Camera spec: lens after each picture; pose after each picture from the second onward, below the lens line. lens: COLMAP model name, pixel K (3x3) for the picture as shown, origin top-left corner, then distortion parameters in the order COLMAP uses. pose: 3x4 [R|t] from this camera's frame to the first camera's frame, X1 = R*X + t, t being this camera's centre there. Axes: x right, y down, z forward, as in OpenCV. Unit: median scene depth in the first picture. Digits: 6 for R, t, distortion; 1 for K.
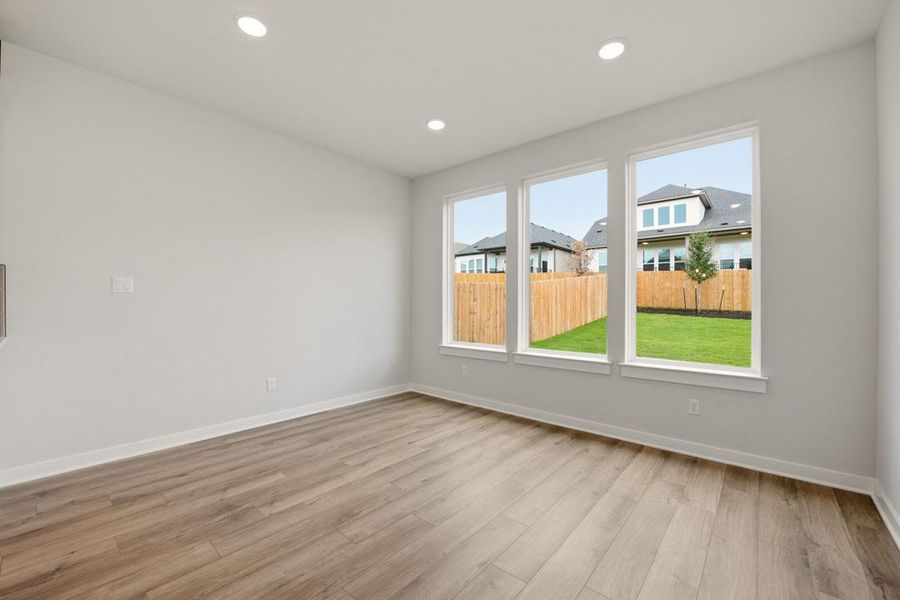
lens RADIAL K [[362.9, 0, 450.0], [0, 362.9, 304.8], [0, 0, 1]] dist [-0.023657, 0.000530]
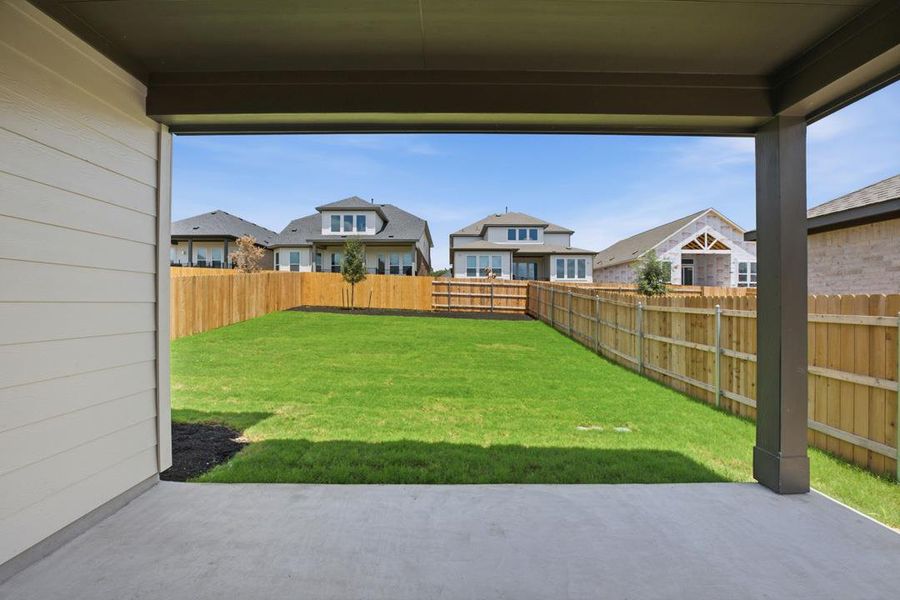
lens RADIAL K [[362.9, 0, 450.0], [0, 362.9, 304.8], [0, 0, 1]] dist [-0.023657, 0.000530]
pose [[0.752255, -0.006655, 0.658838, 0.875326], [0.004131, 0.999977, 0.005383, -0.007752], [-0.658859, -0.001328, 0.752265, -0.435712]]
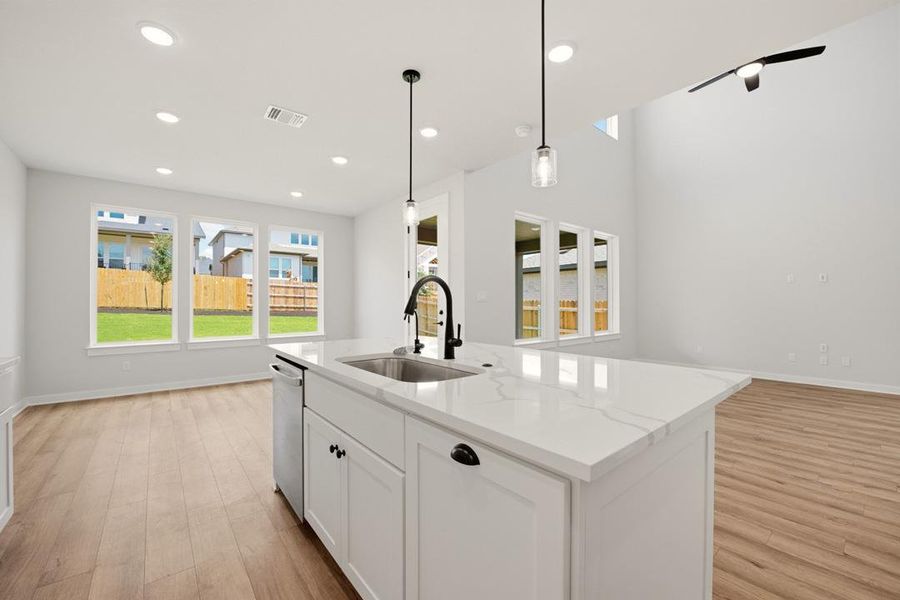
lens RADIAL K [[361.3, 0, 451.4], [0, 361.3, 301.5], [0, 0, 1]] dist [-0.026157, 0.000957]
pose [[0.162713, -0.001348, 0.986673, -1.246163], [0.004356, 0.999990, 0.000648, -0.021856], [-0.986664, 0.004192, 0.162717, -0.256784]]
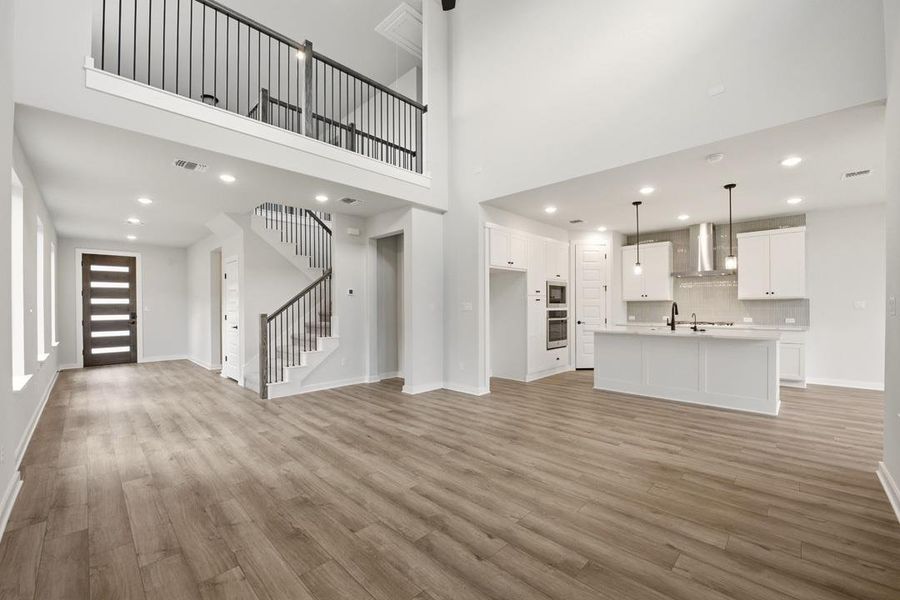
lens RADIAL K [[362.9, 0, 450.0], [0, 362.9, 304.8], [0, 0, 1]] dist [-0.023657, 0.000530]
pose [[-0.061241, -0.008243, -0.998089, 1.141510], [0.000799, 0.999965, -0.008307, -0.036918], [0.998123, -0.001307, -0.061232, -1.124003]]
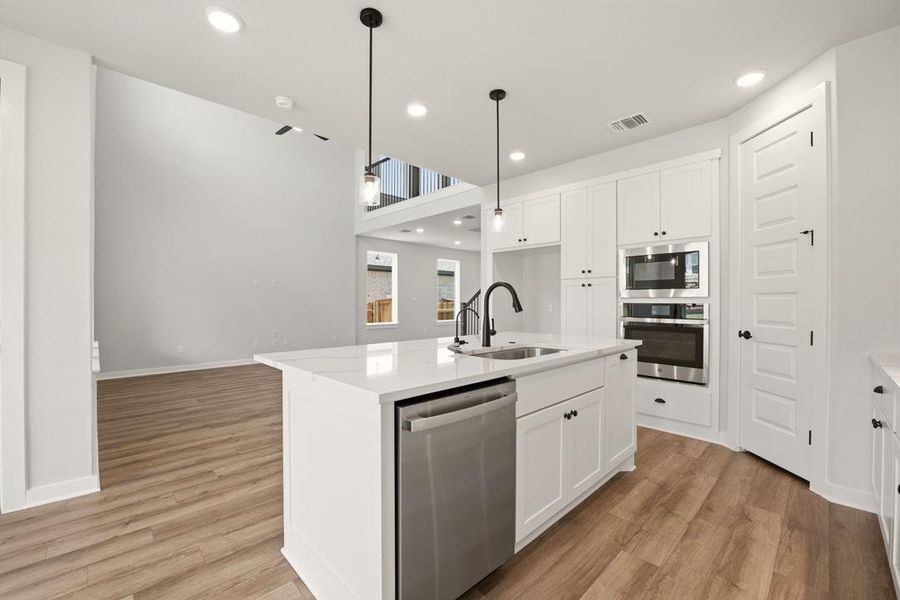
lens RADIAL K [[372.4, 0, 451.1], [0, 372.4, 302.5], [0, 0, 1]] dist [-0.017957, 0.000056]
pose [[-0.996662, -0.007343, 0.081304, -0.645574], [-0.006922, 0.999961, 0.005461, -0.024236], [-0.081341, 0.004880, -0.996674, 0.640575]]
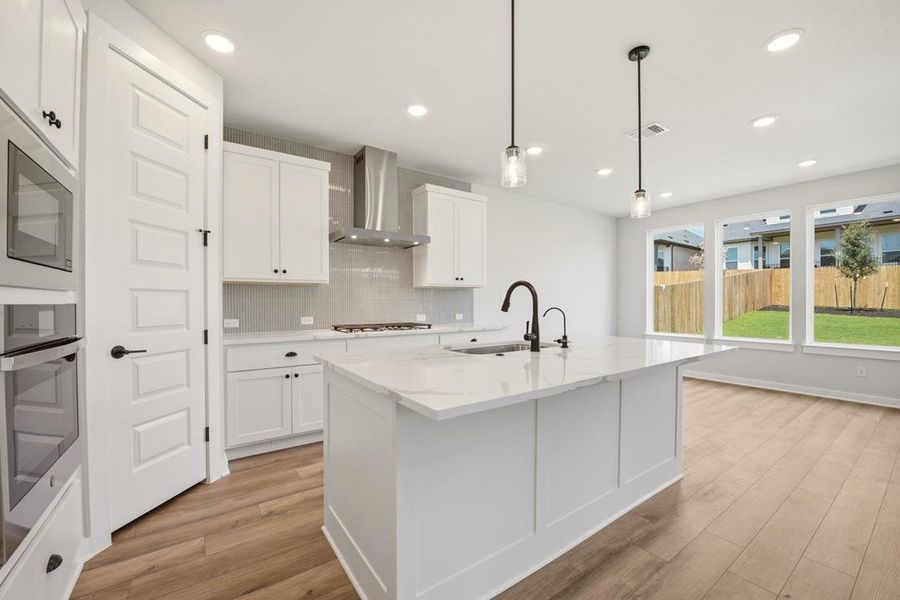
lens RADIAL K [[362.9, 0, 450.0], [0, 362.9, 304.8], [0, 0, 1]] dist [-0.023657, 0.000530]
pose [[0.970513, -0.004360, -0.241009, -0.647340], [0.004983, 0.999986, 0.001975, -0.017600], [0.240997, -0.003118, 0.970521, -0.862505]]
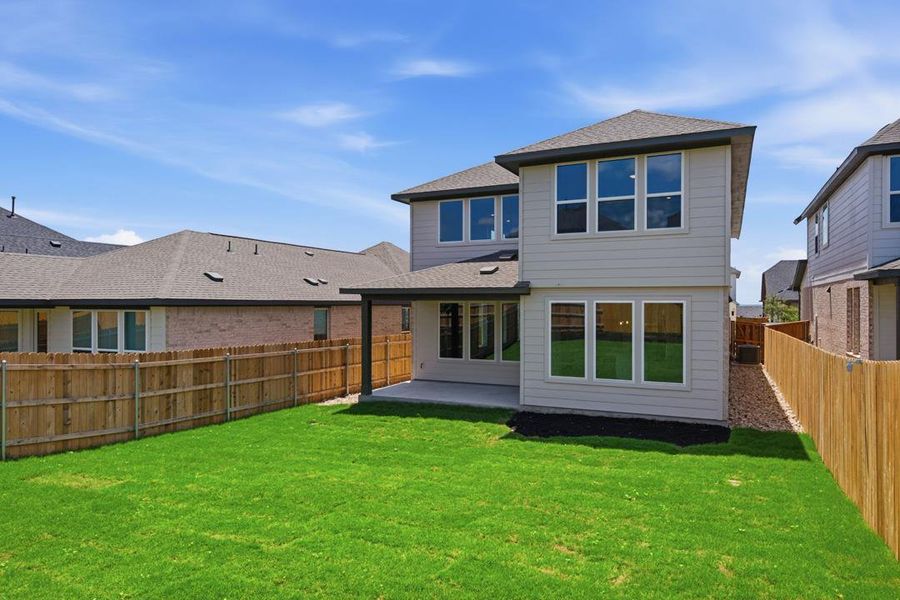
lens RADIAL K [[577.6, 0, 450.0], [0, 577.6, 300.0], [0, 0, 1]] dist [-0.000096, 0.000564]
pose [[-0.965382, -0.006955, -0.260747, 2.730077], [-0.006469, 0.999975, -0.002724, -0.431272], [0.260759, -0.000943, -0.965403, 5.158797]]
